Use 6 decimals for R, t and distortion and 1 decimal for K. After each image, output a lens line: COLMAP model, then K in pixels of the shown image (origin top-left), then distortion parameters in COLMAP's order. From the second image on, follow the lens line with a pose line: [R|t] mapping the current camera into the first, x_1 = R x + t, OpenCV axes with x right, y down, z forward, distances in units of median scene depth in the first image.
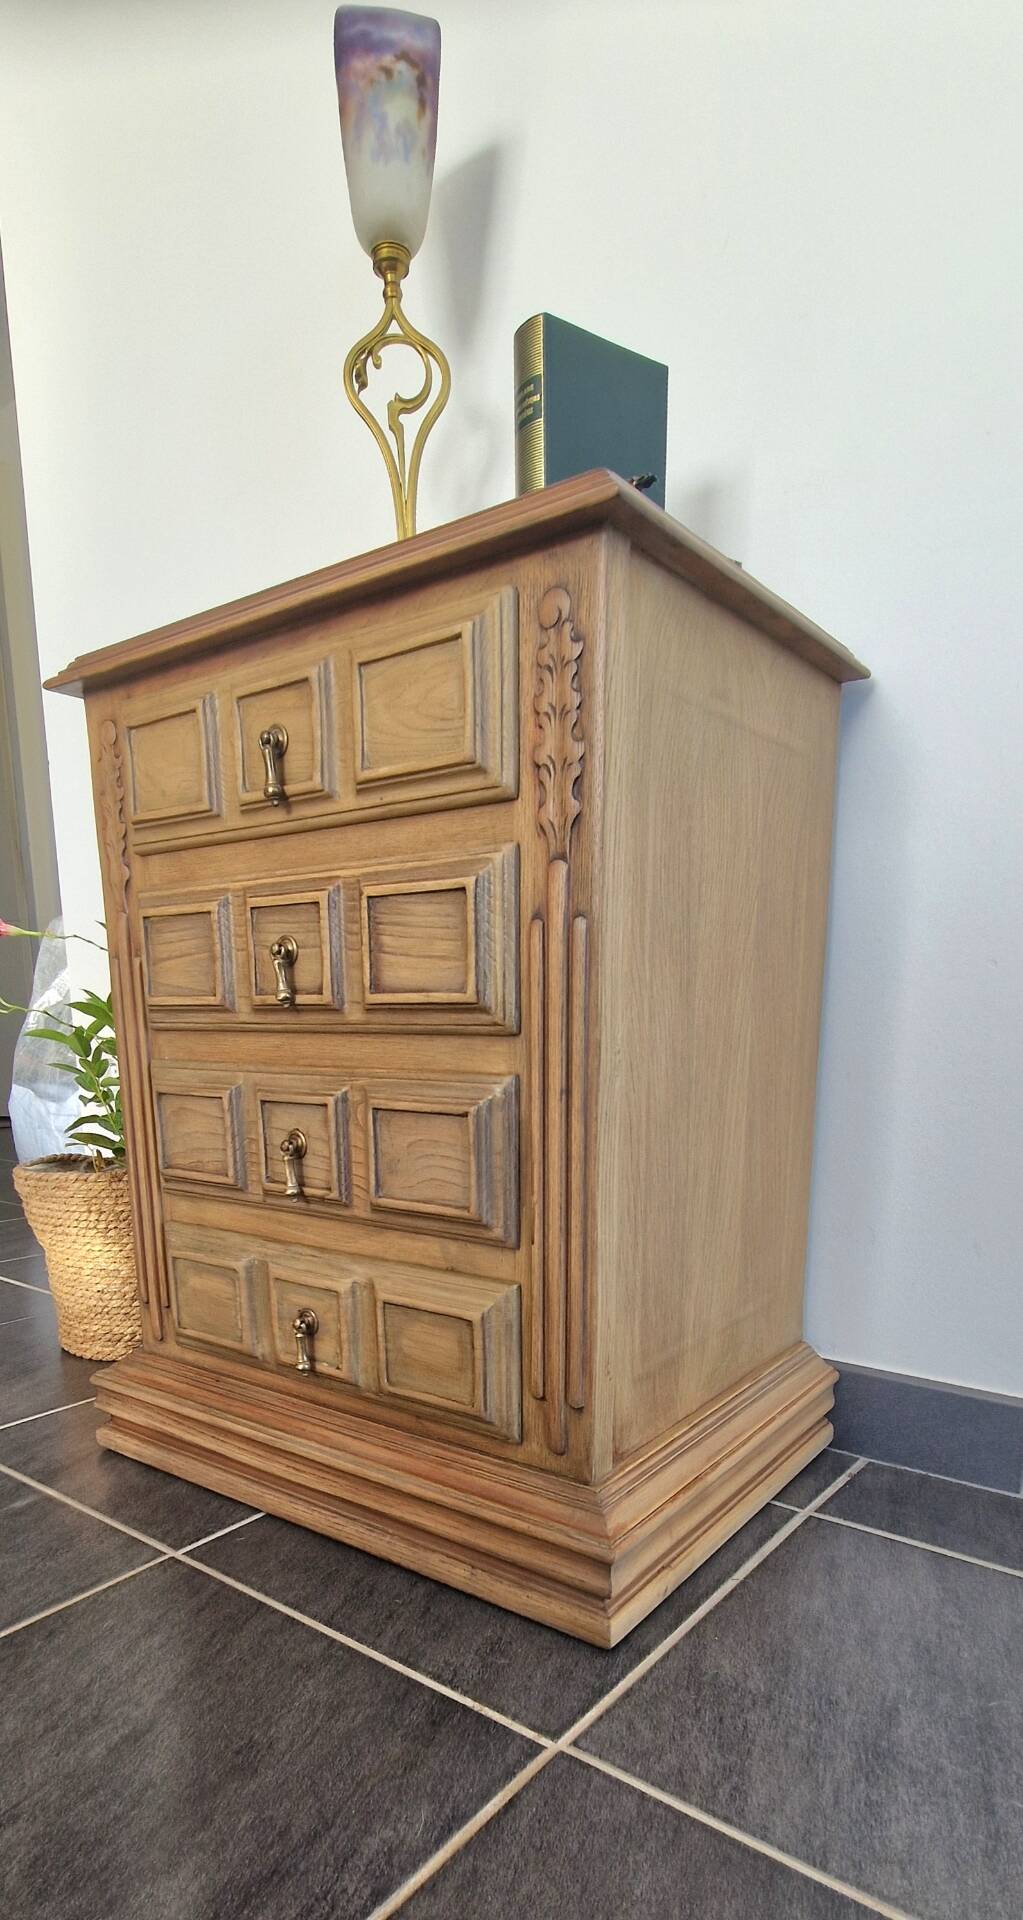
lens RADIAL K [[1044.0, 0, 510.0], [0, 1044.0, 1255.6], [0, 0, 1]] dist [0.001470, -0.002156]
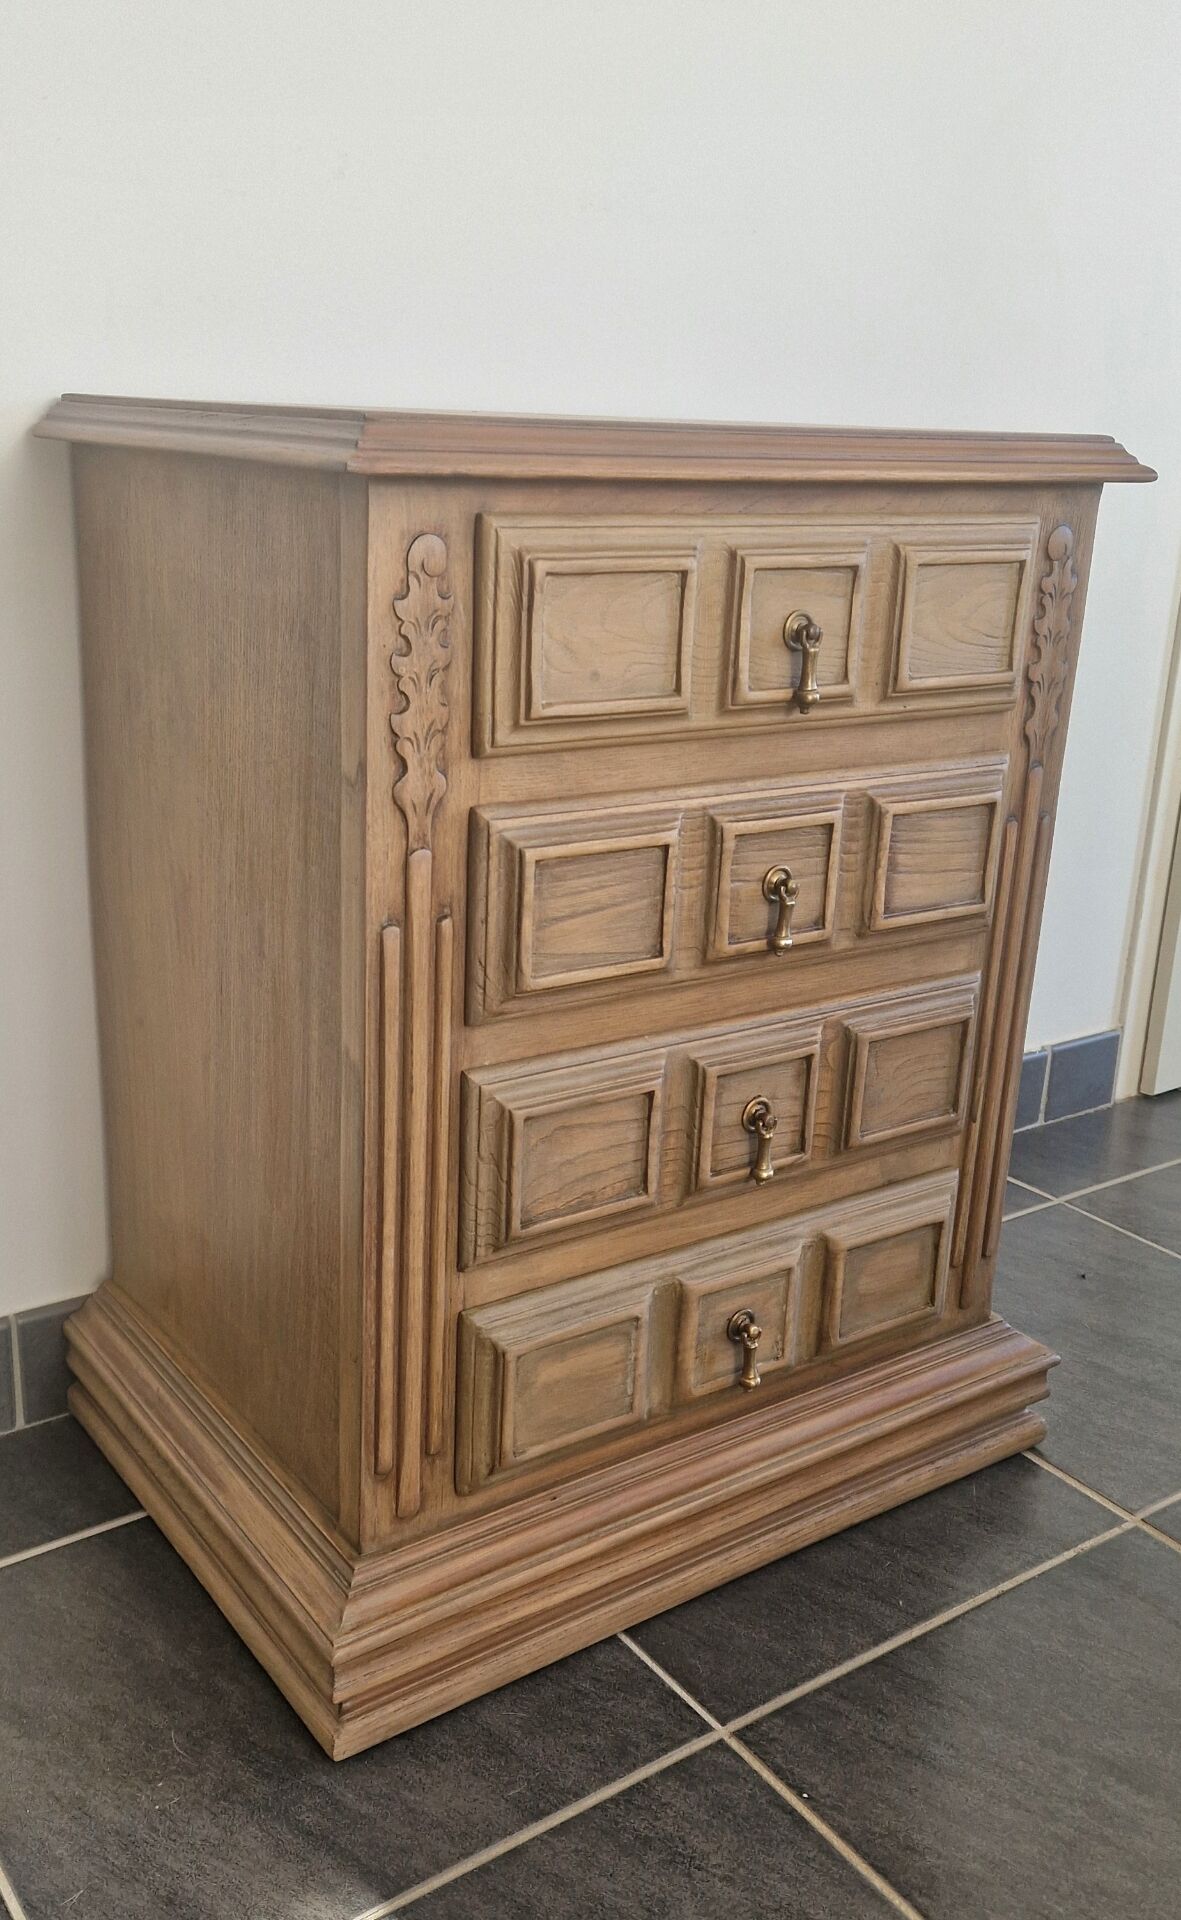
lens RADIAL K [[1715.7, 0, 578.2], [0, 1715.7, 979.9], [0, 0, 1]] dist [0.090221, -0.081936]
pose [[0.314639, -0.276762, 0.907967, -1.527358], [0.176072, 0.956966, 0.230683, -0.576799], [-0.932738, 0.087286, 0.349829, 0.738018]]
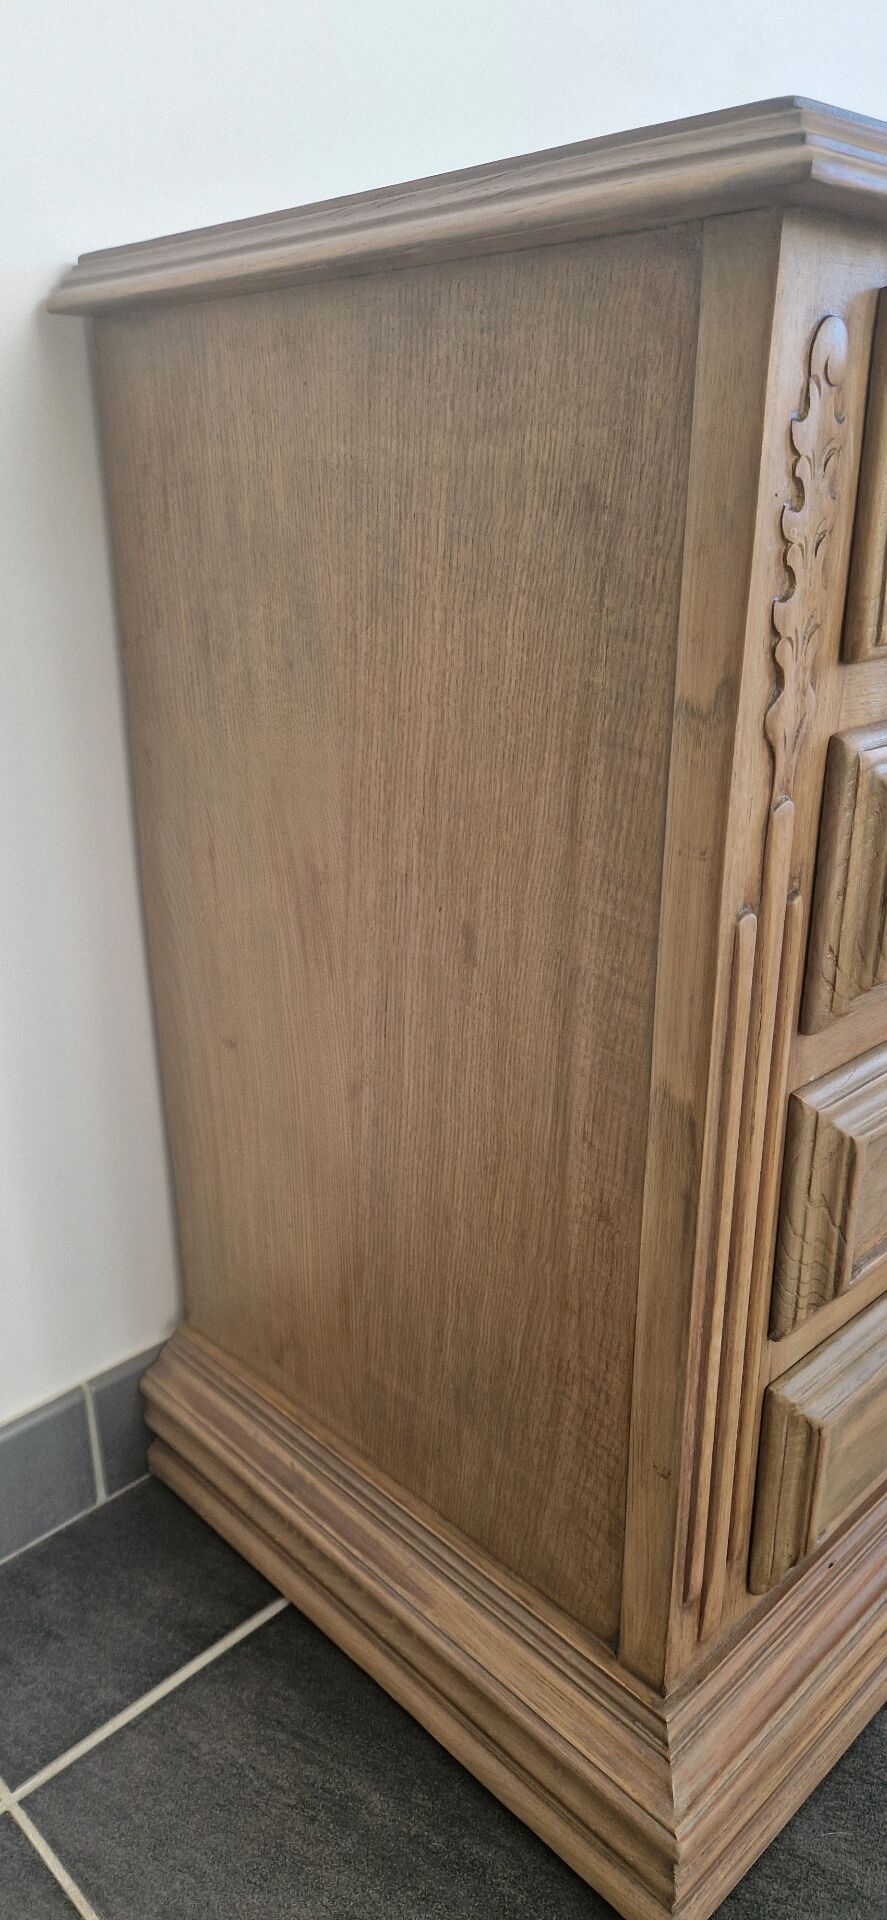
lens RADIAL K [[1297.4, 0, 427.6], [0, 1297.4, 965.7], [0, 0, 1]] dist [0.065667, -0.071482]
pose [[0.174904, -0.349358, 0.920520, -1.101675], [0.234617, 0.922789, 0.305640, -0.569060], [-0.956224, 0.162512, 0.243365, 1.269214]]
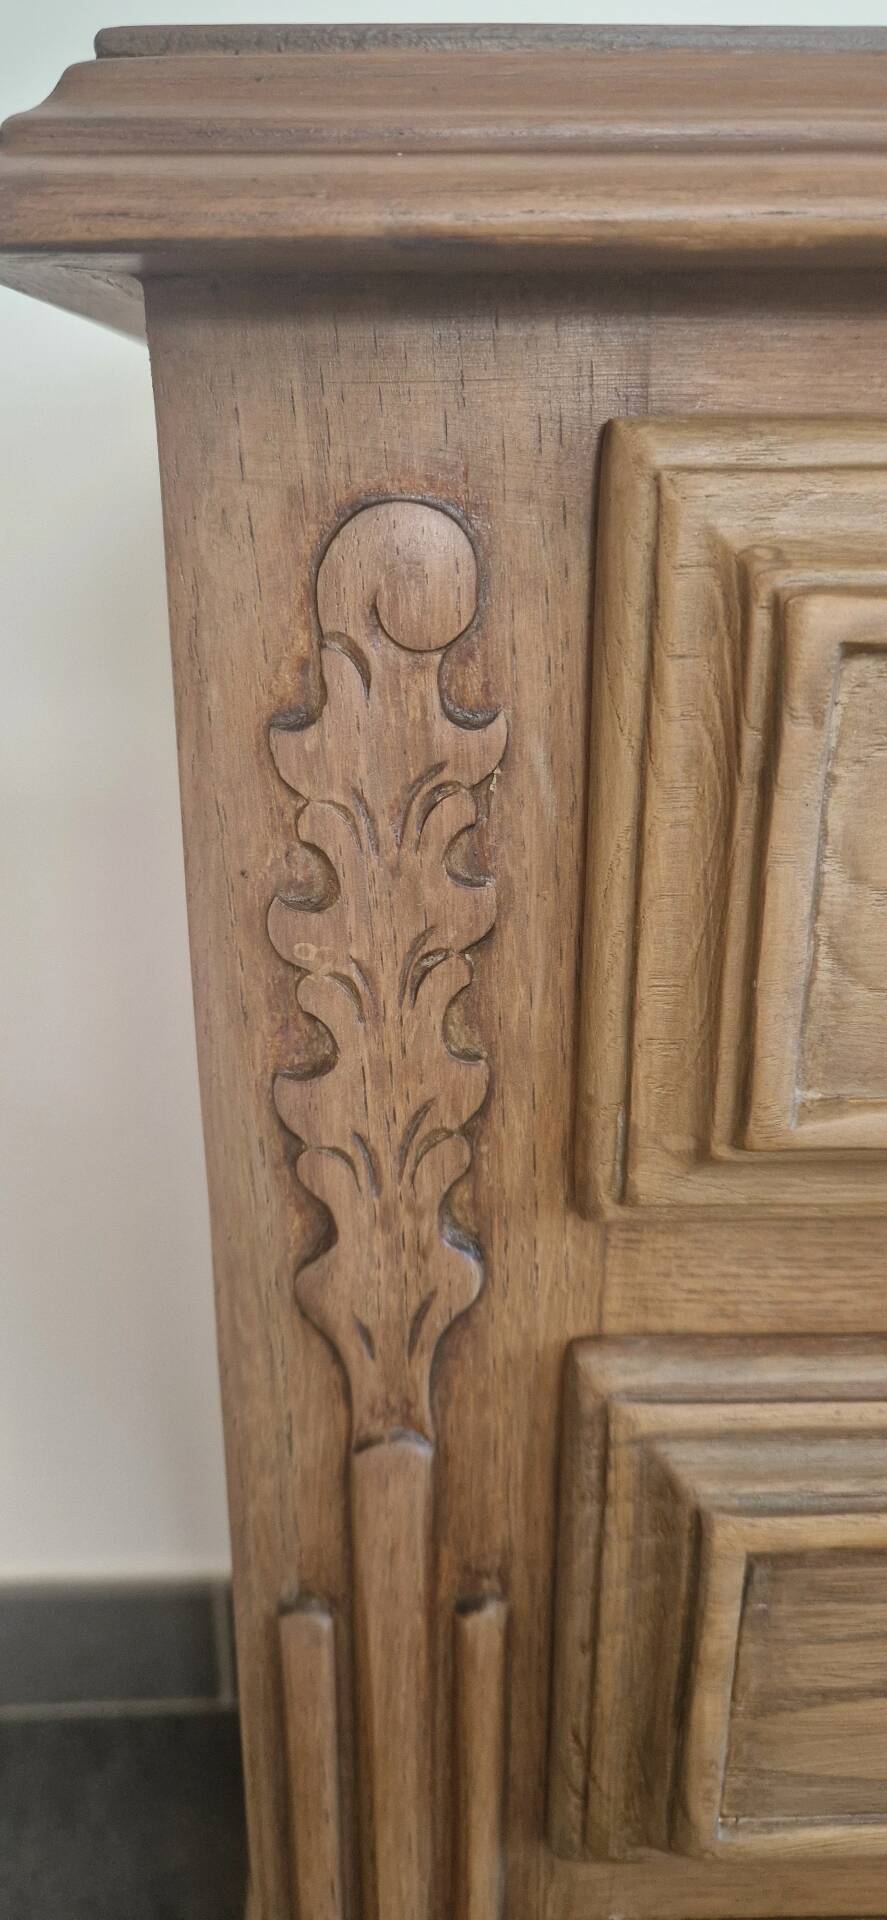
lens RADIAL K [[1297.4, 0, 427.6], [0, 1297.4, 965.7], [0, 0, 1]] dist [0.065667, -0.071482]
pose [[0.788348, -0.211577, 0.577704, -0.611663], [0.141079, 0.976154, 0.164986, -0.568274], [-0.598835, -0.048565, 0.799398, 0.998401]]
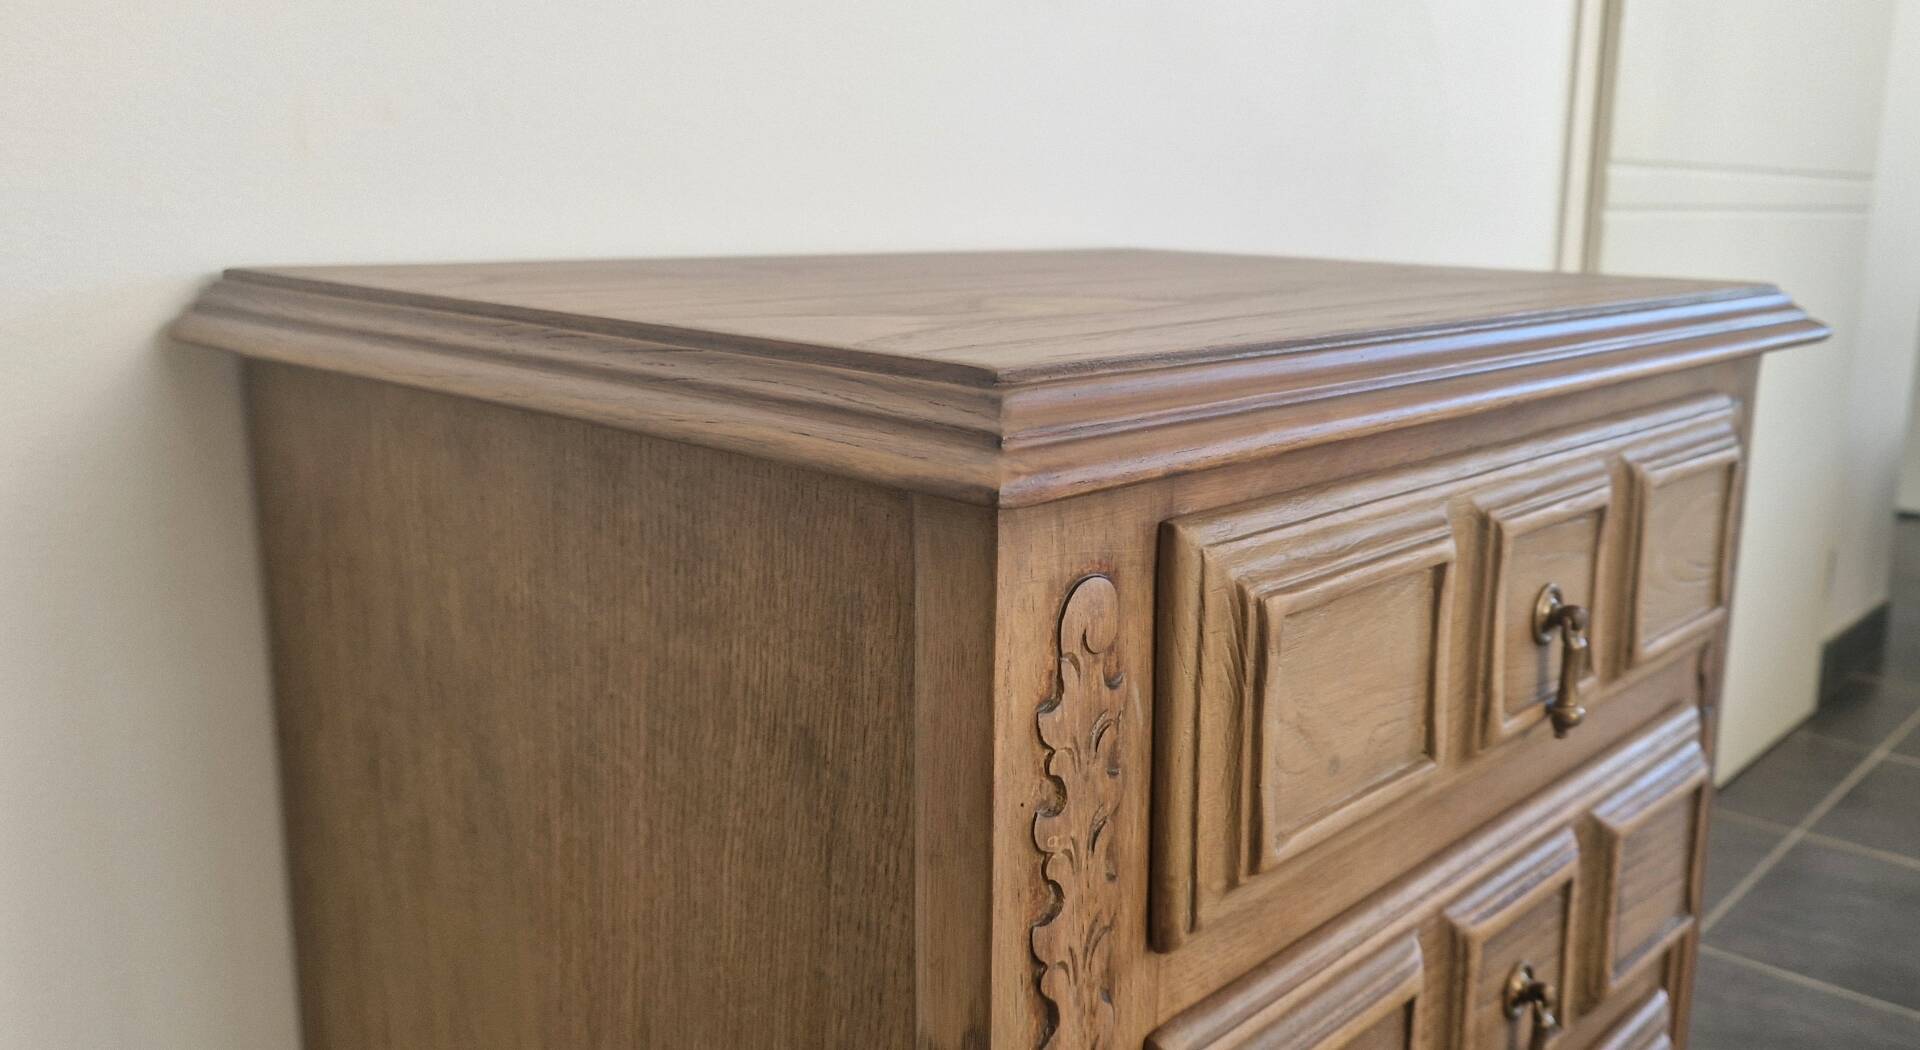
lens RADIAL K [[1576.8, 0, 1147.4], [0, 1576.8, 527.5], [0, 0, 1]] dist [0.006458, 0.002958]
pose [[0.039102, -0.206879, 0.977585, -0.964071], [0.203542, 0.959470, 0.194904, -0.725575], [-0.978285, 0.191359, 0.079626, 1.132991]]
